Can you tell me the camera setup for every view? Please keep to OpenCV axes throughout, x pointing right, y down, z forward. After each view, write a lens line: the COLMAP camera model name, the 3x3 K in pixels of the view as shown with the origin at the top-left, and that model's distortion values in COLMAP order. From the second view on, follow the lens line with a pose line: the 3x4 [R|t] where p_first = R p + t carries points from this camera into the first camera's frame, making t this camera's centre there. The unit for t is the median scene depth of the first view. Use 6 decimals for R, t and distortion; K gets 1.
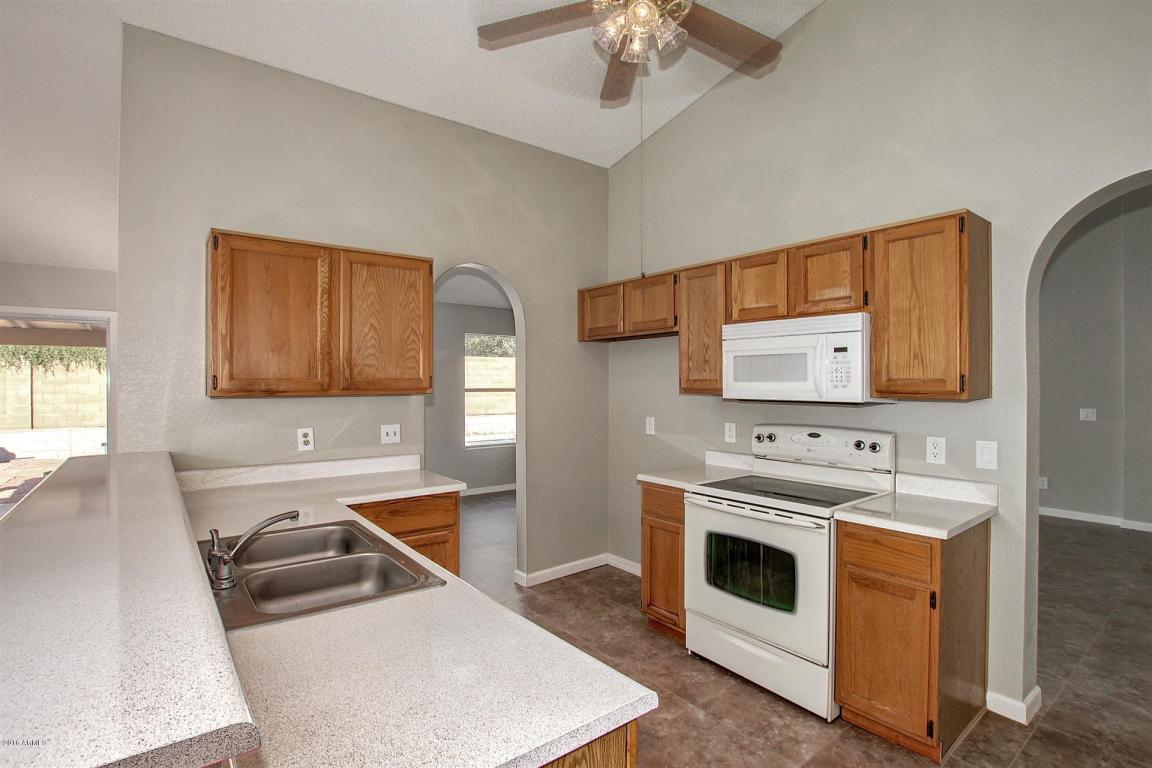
lens RADIAL K [[543.1, 0, 578.8], [0, 543.1, 384.0], [0, 0, 1]] dist [-0.004158, -0.000216]
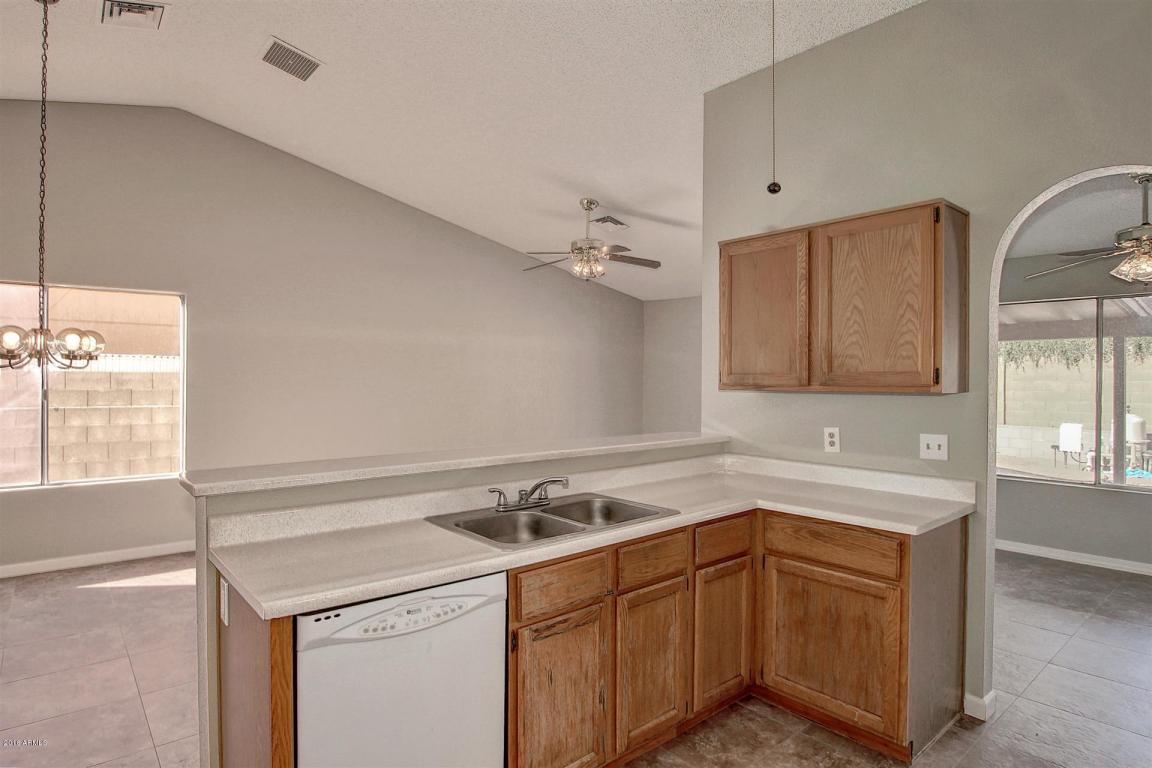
lens RADIAL K [[642.2, 0, 577.0], [0, 642.2, 382.4], [0, 0, 1]] dist [-0.000639, -0.000601]
pose [[0.064338, 0.005044, -0.997915, 0.553840], [-0.002940, 0.999984, 0.004865, 0.001728], [0.997924, 0.002621, 0.064352, 0.517832]]
